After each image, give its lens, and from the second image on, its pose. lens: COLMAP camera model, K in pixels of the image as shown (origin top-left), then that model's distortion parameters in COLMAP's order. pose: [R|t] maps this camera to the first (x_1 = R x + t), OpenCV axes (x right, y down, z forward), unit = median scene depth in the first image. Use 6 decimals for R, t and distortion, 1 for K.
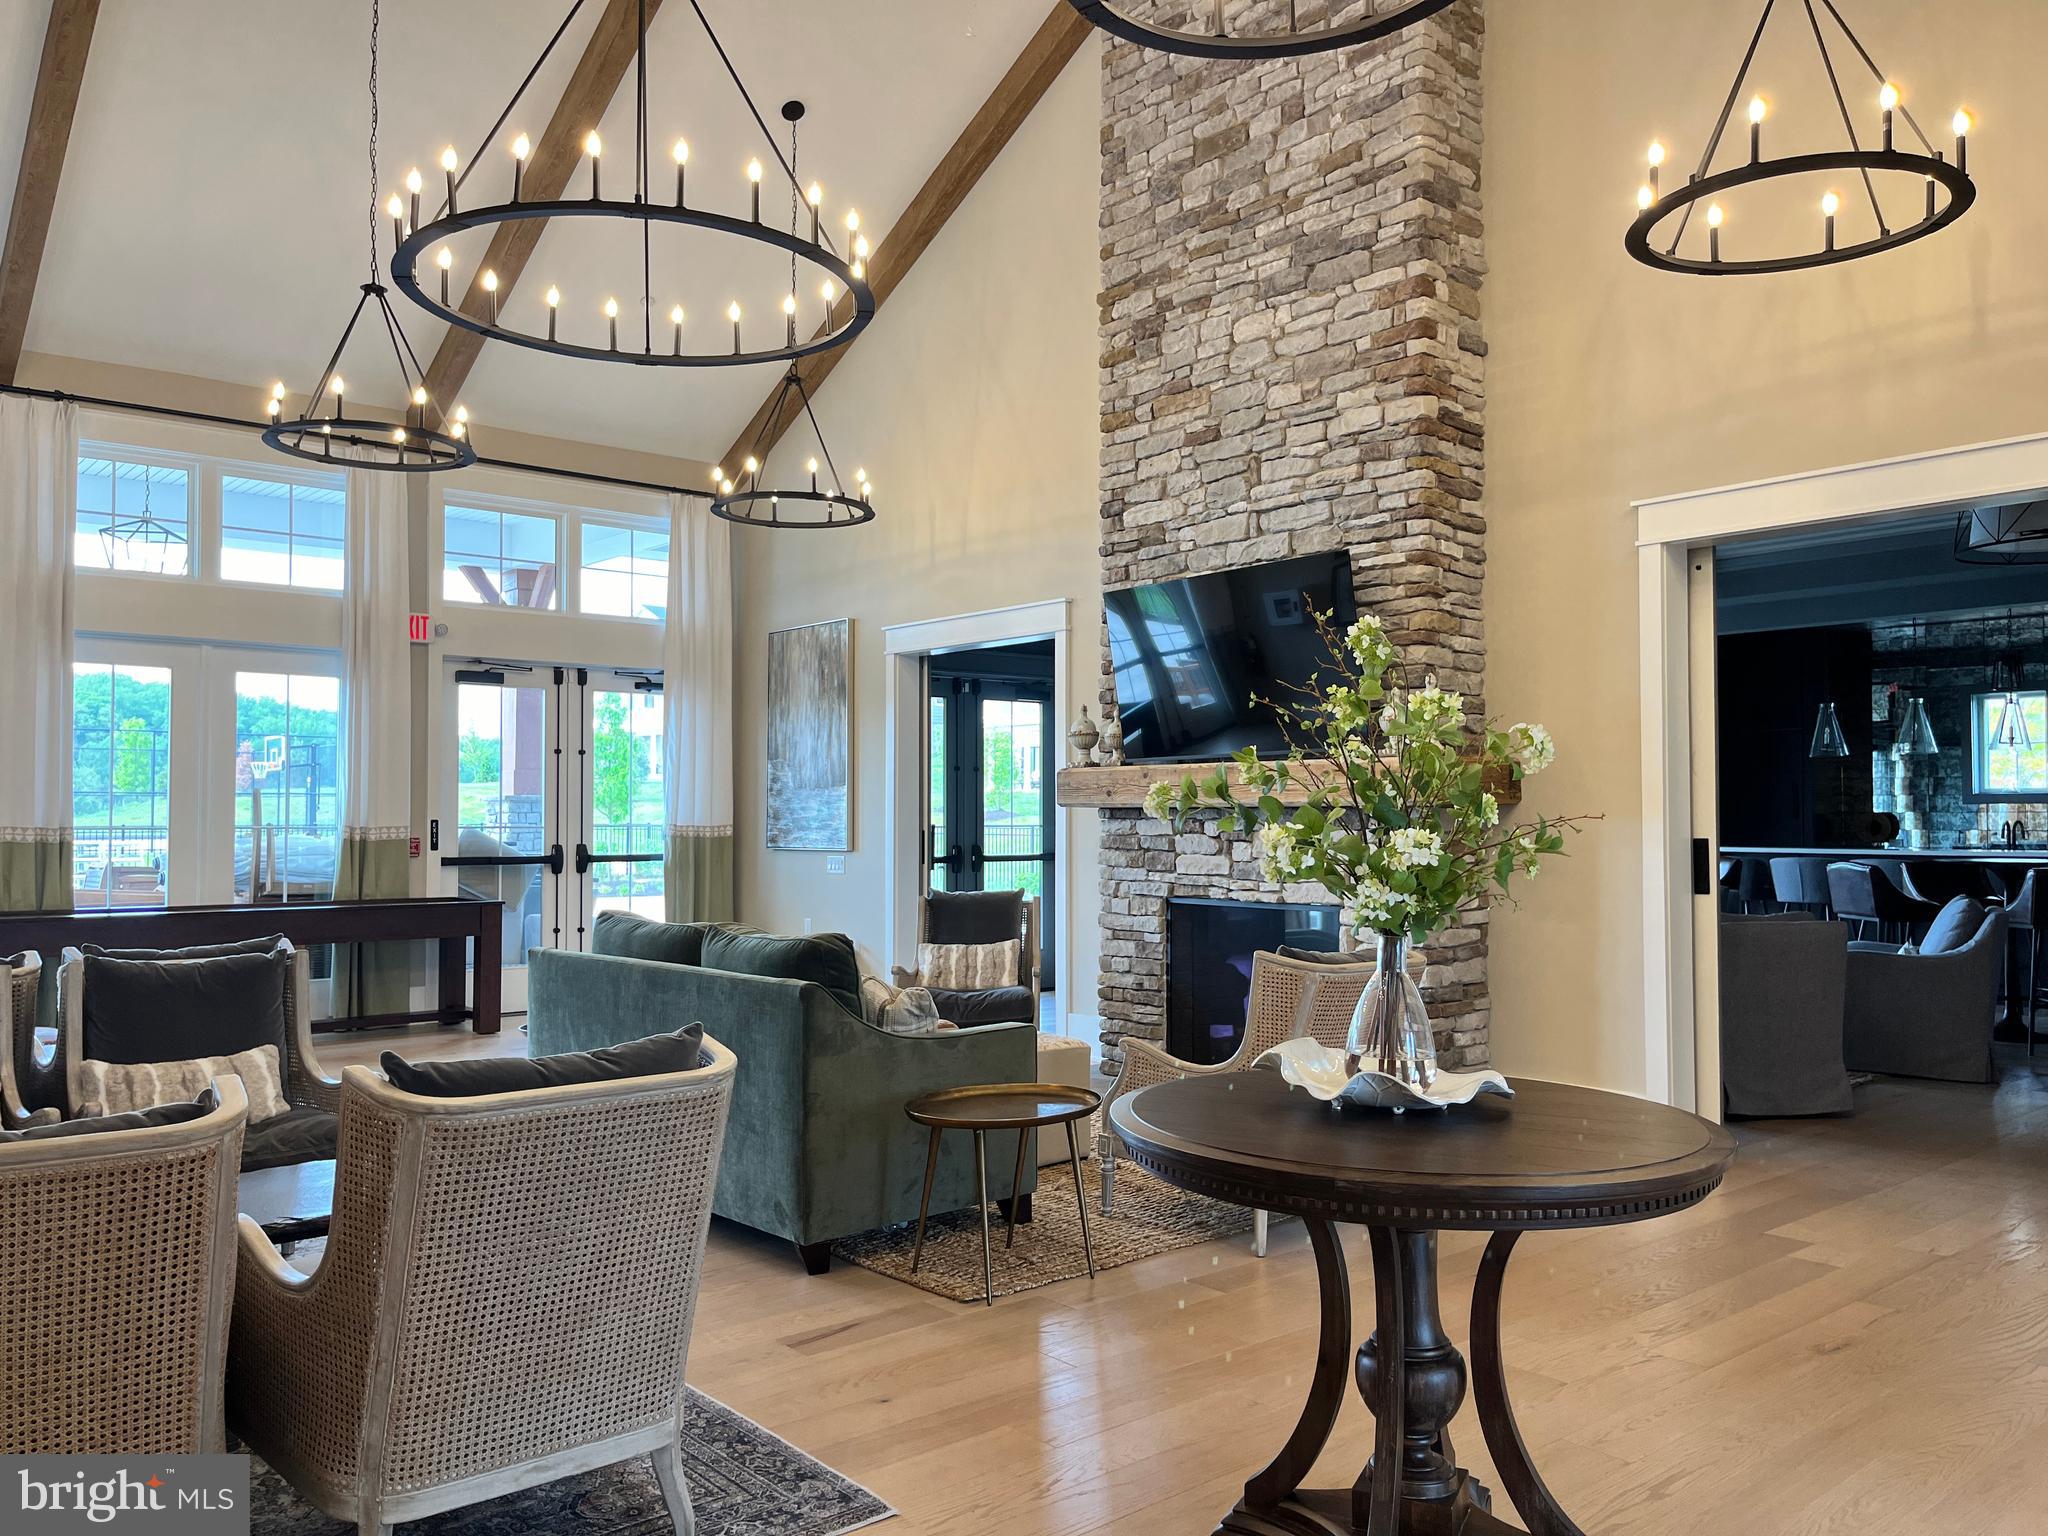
lens RADIAL K [[1578.3, 0, 1009.9], [0, 1578.3, 778.7], [0, 0, 1]] dist [0.007862, -0.003422]
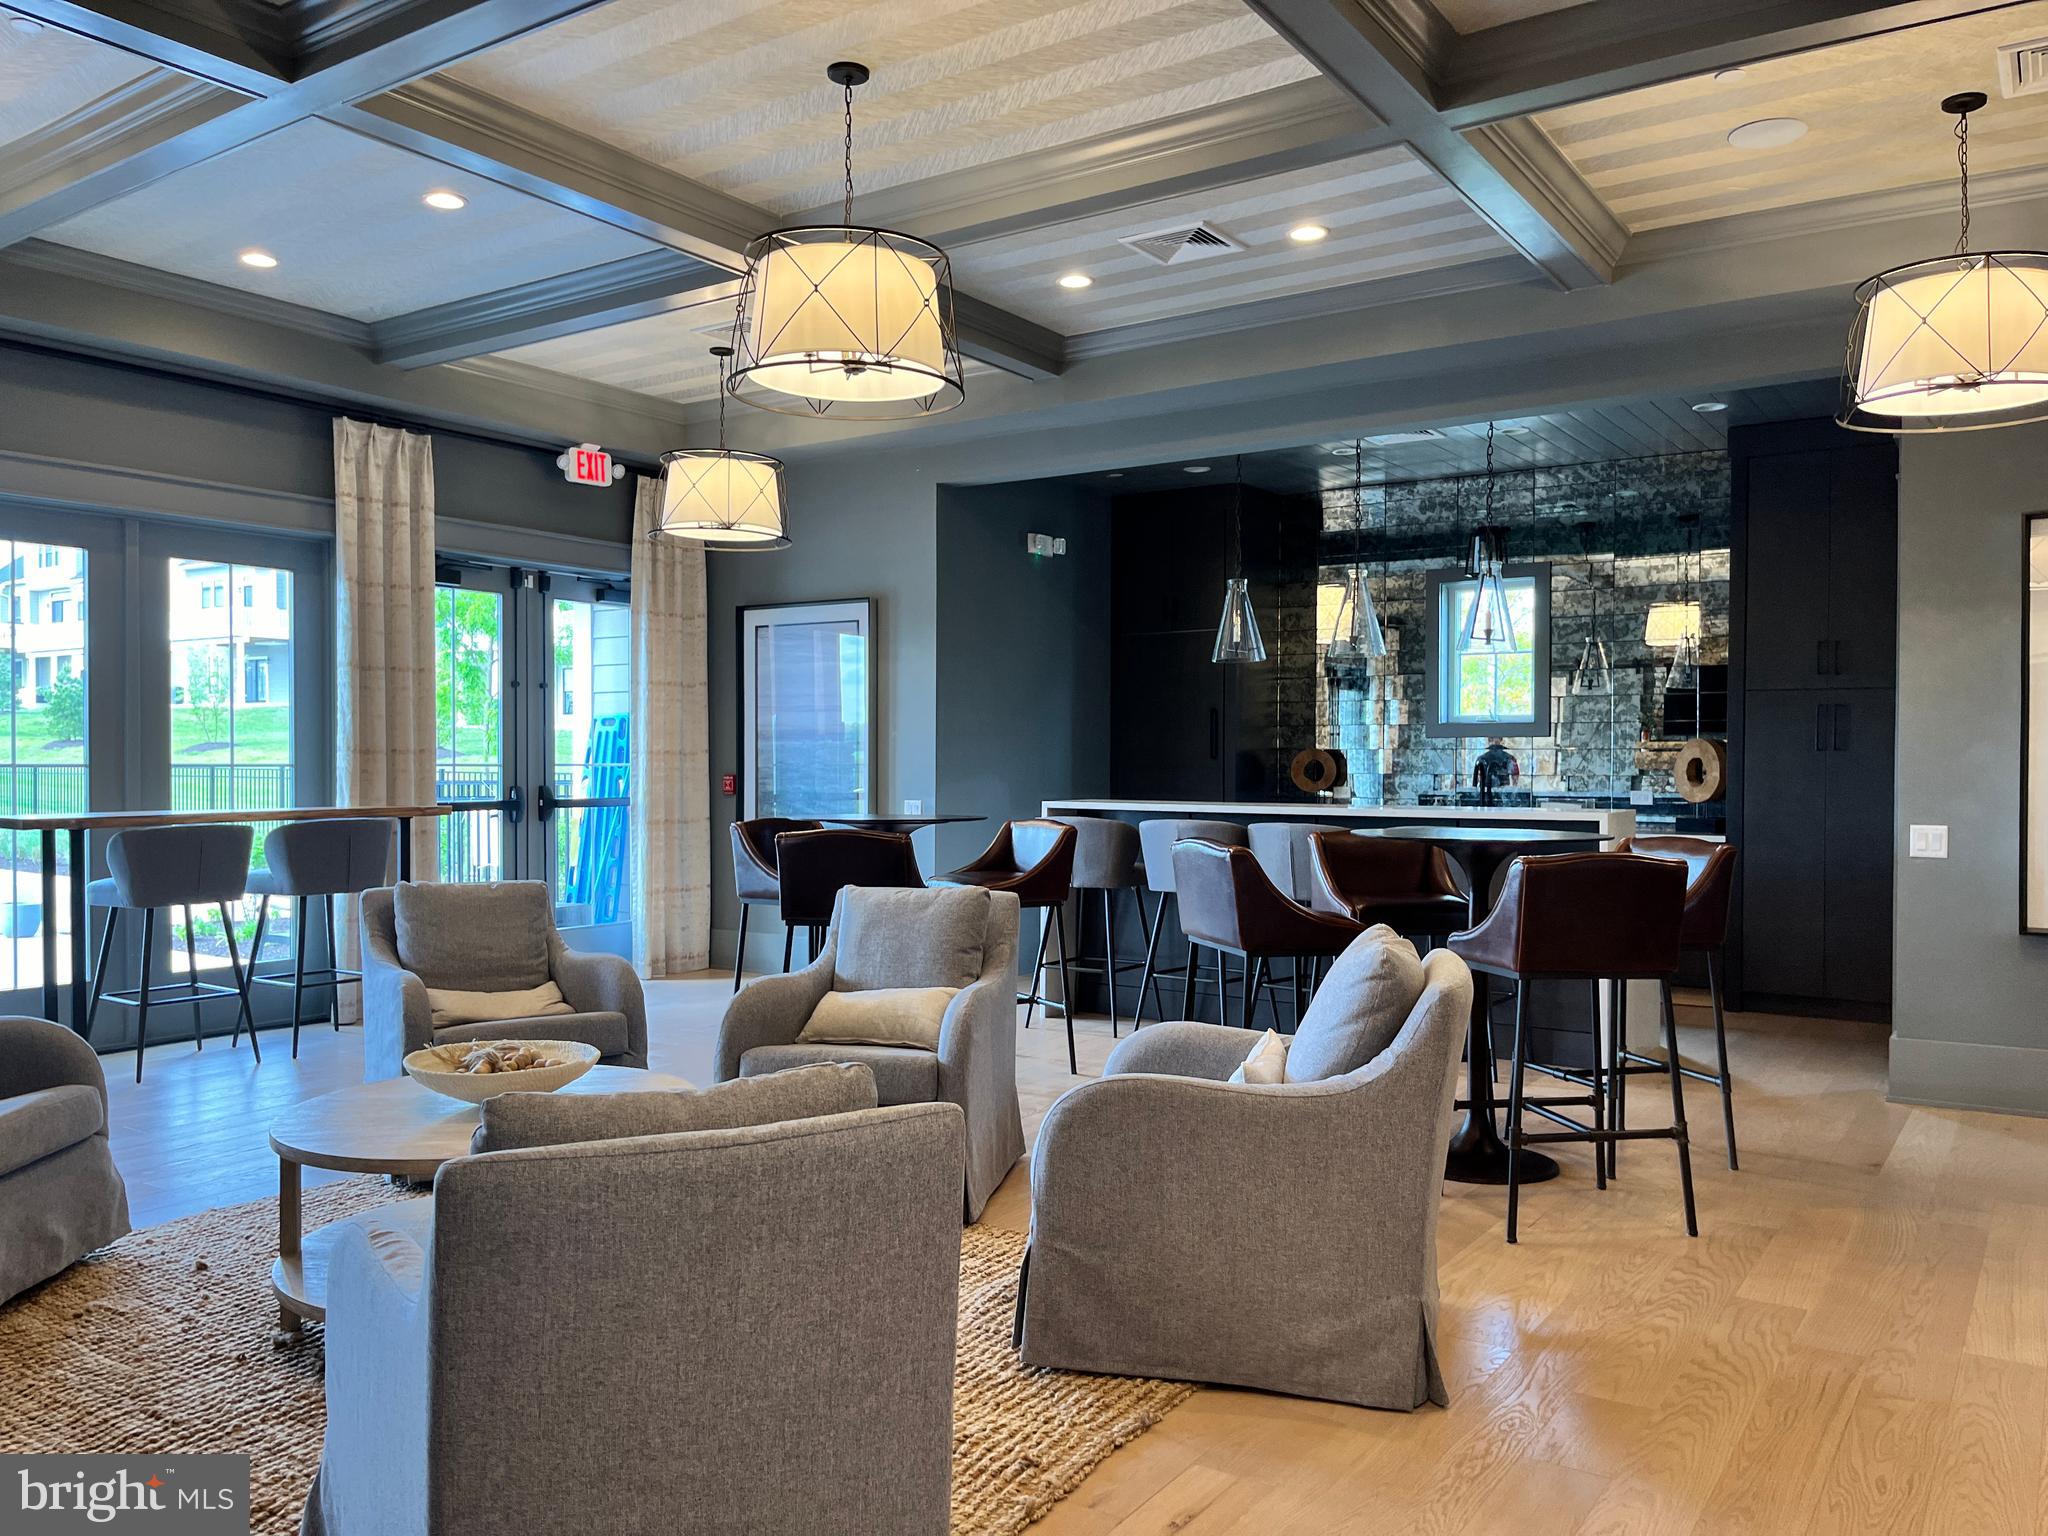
lens RADIAL K [[1524.9, 0, 1034.3], [0, 1524.9, 765.4], [0, 0, 1]] dist [0.046101, 0.001553]
pose [[0.962195, 0.005724, 0.272303, 0.249729], [-0.013546, 0.999548, 0.026854, 0.012433], [-0.272026, -0.029527, 0.961837, 0.392653]]
